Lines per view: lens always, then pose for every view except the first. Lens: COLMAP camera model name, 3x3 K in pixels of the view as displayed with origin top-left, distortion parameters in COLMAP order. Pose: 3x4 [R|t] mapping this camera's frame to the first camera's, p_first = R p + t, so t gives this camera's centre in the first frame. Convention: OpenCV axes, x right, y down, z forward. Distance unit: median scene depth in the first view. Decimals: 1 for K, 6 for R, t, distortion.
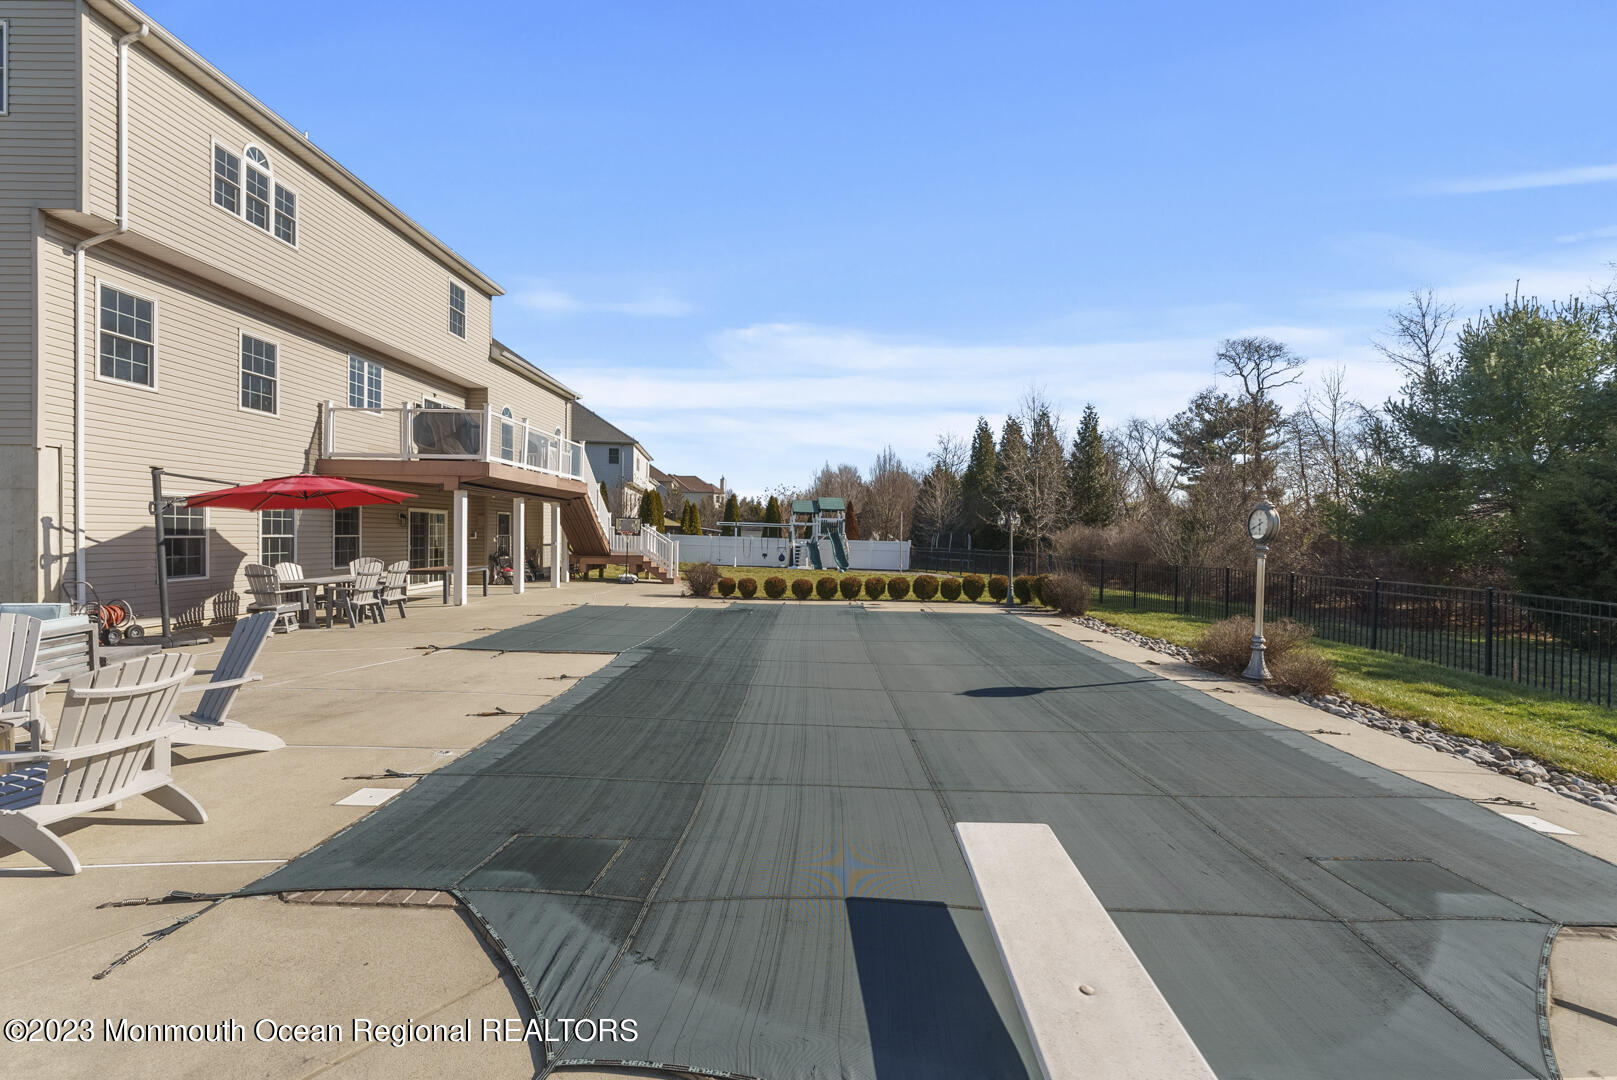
lens RADIAL K [[681.9, 0, 811.6], [0, 681.9, 540.4], [0, 0, 1]] dist [-0.002932, -0.000415]
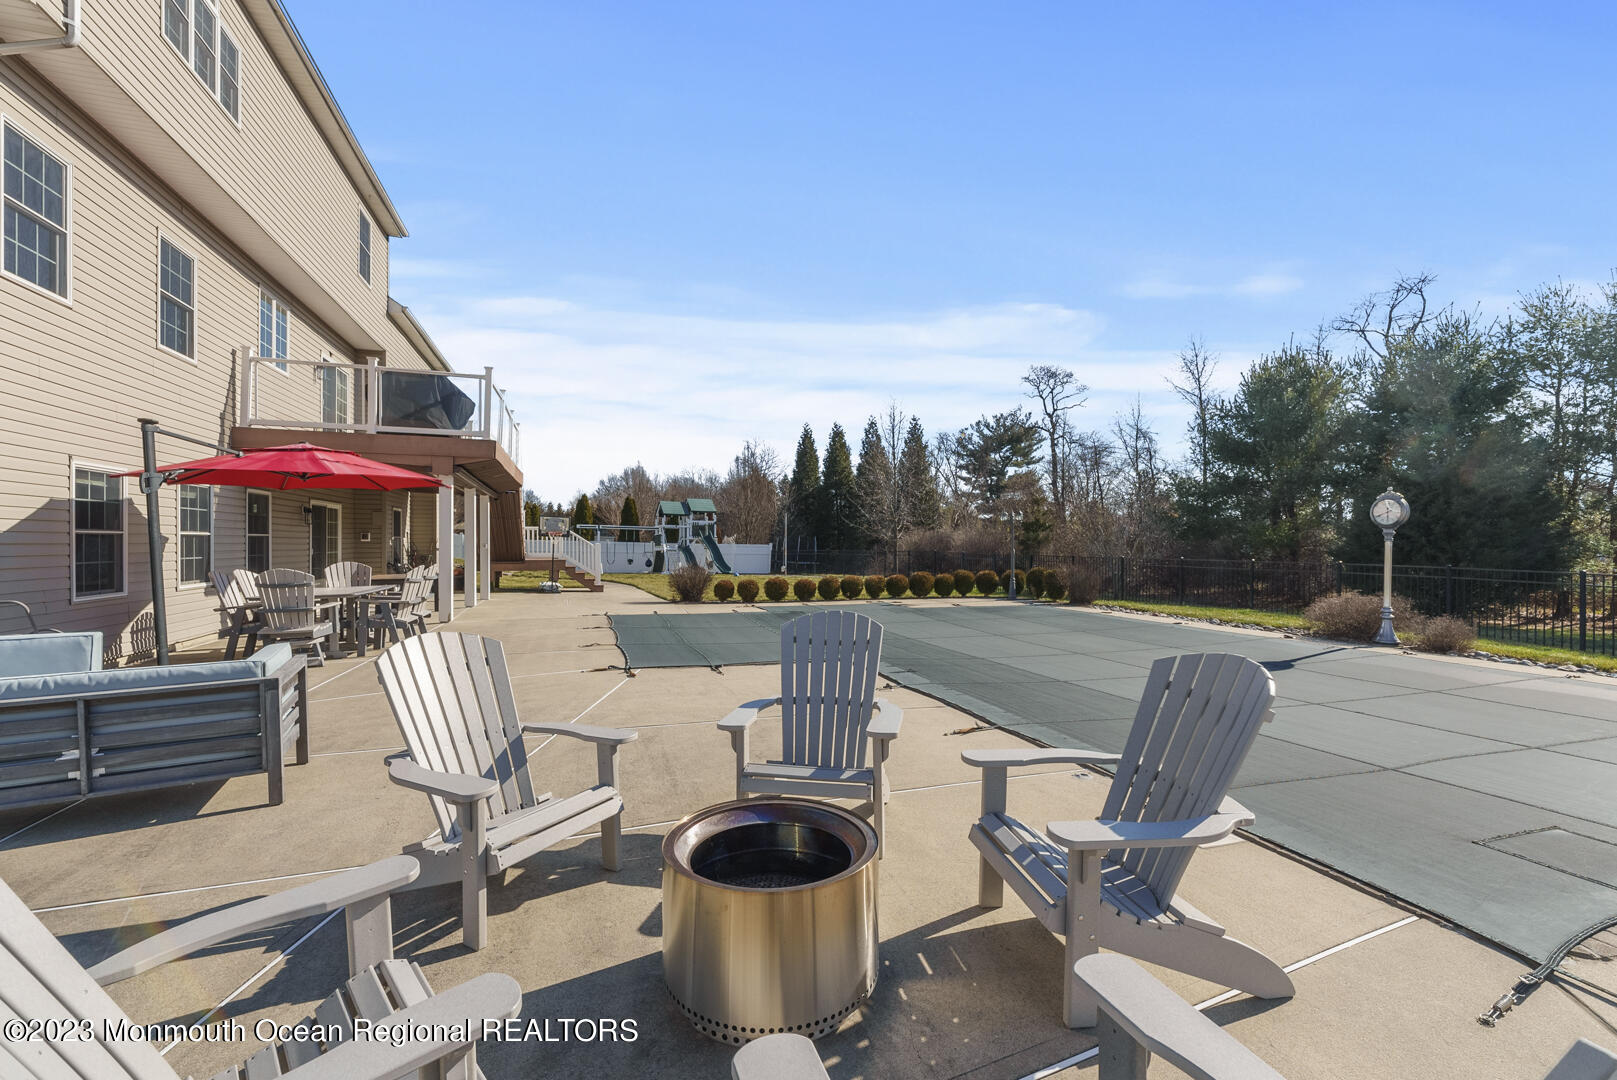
lens RADIAL K [[687.3, 0, 808.5], [0, 687.3, 540.0], [0, 0, 1]] dist [0.001238, 0.000222]
pose [[0.944290, -0.008555, 0.329002, -0.410587], [0.012118, 0.999888, -0.008781, 0.013730], [-0.328890, 0.012278, 0.944288, 0.124626]]
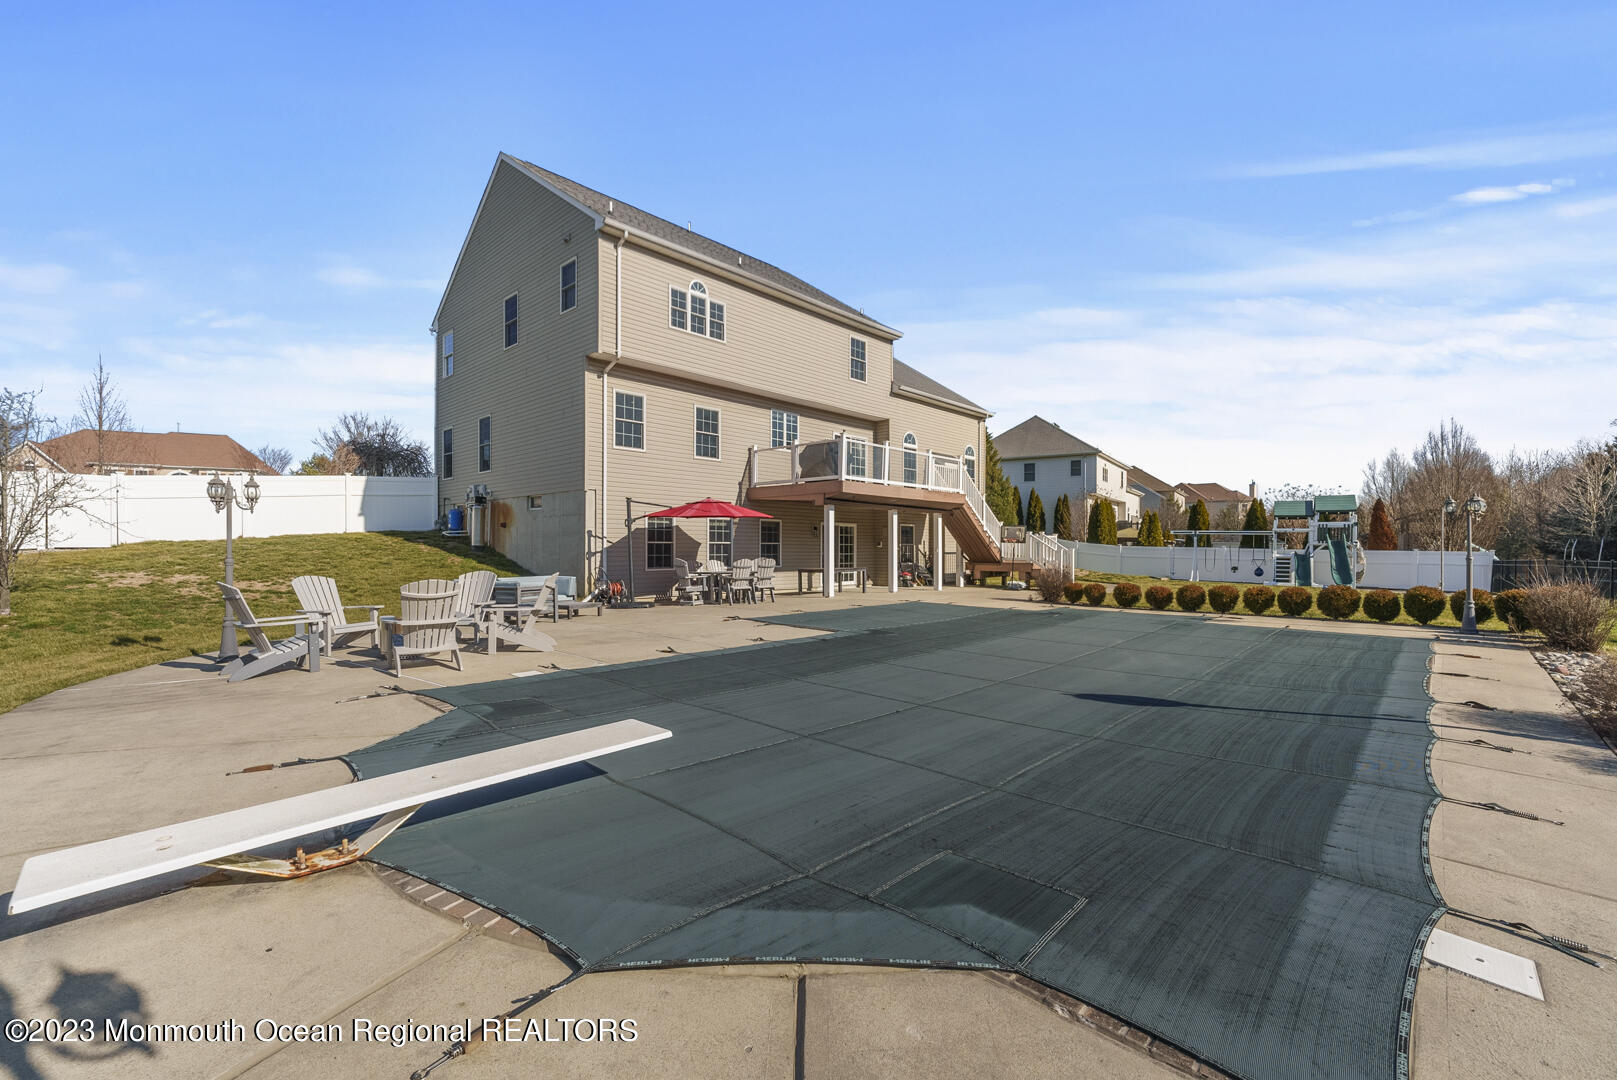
lens RADIAL K [[678.6, 0, 808.5], [0, 678.6, 540.0], [0, 0, 1]] dist [0.009666, -0.000071]
pose [[0.736470, -0.020186, -0.676169, 0.315019], [0.000722, 0.999578, -0.029053, 0.028647], [0.676469, 0.020909, 0.736174, 0.067355]]
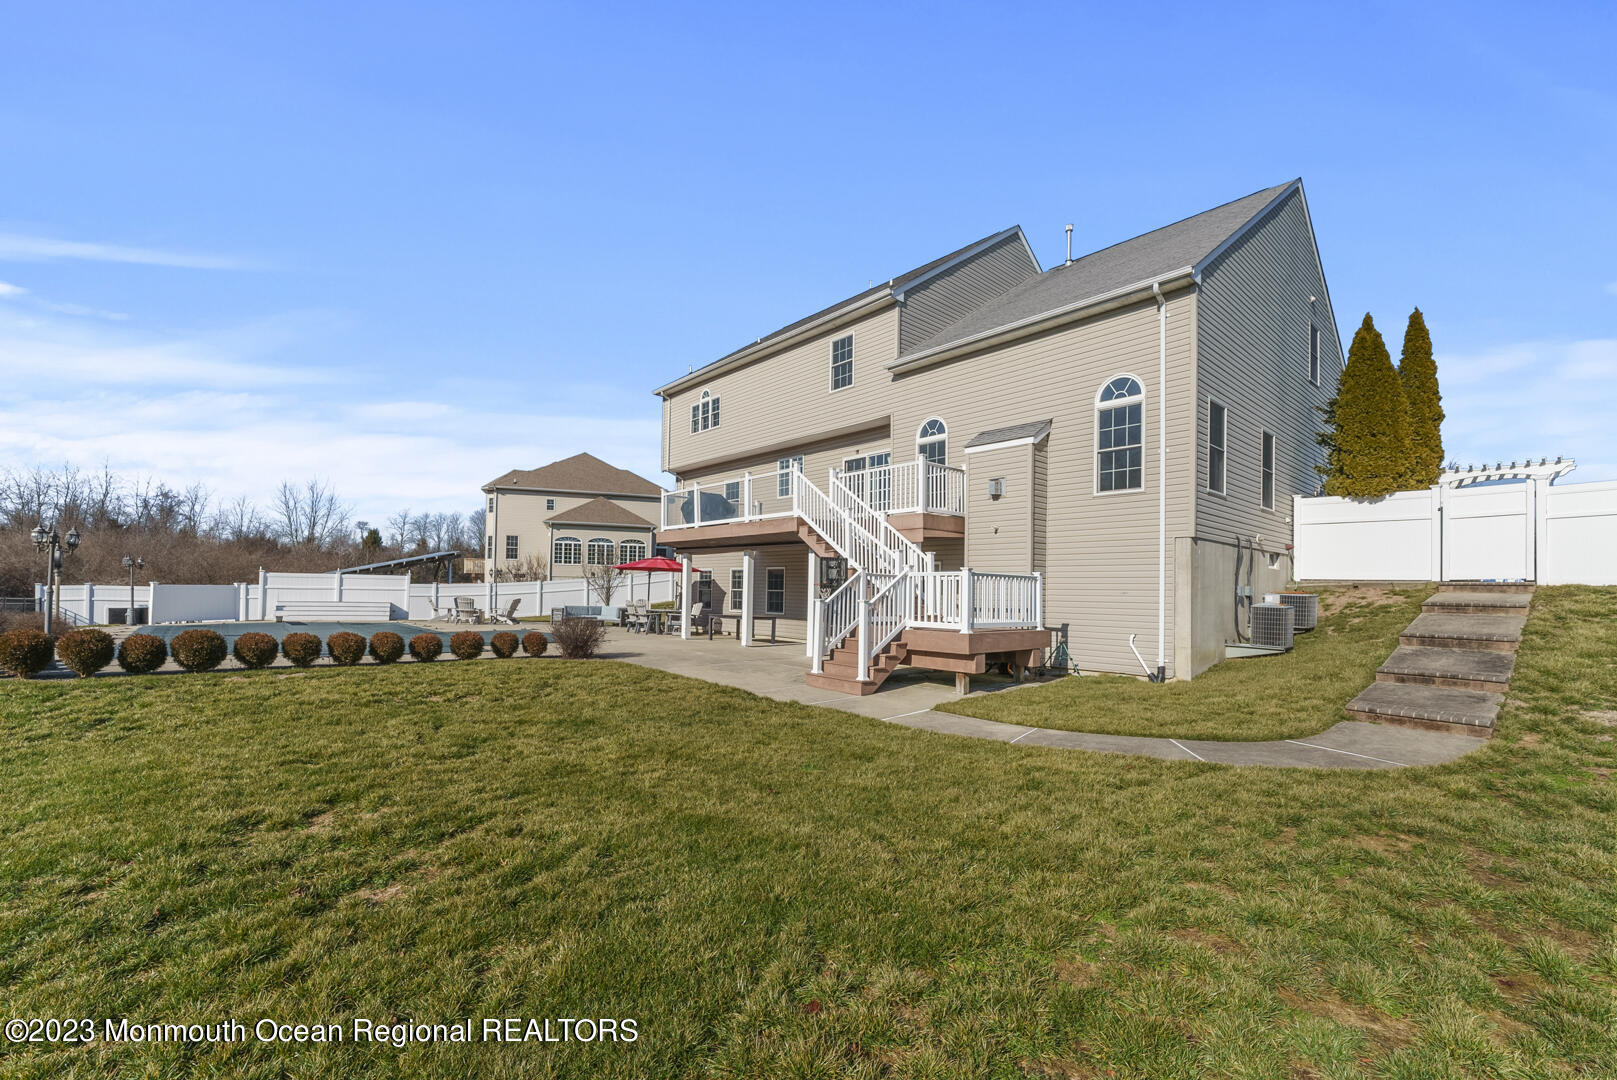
lens RADIAL K [[665.3, 0, 809.0], [0, 665.3, 585.0], [0, 0, 1]] dist [0.000264, 0.000000]
pose [[-0.736042, -0.036395, -0.675957, 0.209299], [-0.037193, 0.999220, -0.013301, -0.002886], [0.675914, 0.015351, -0.736821, 2.286646]]
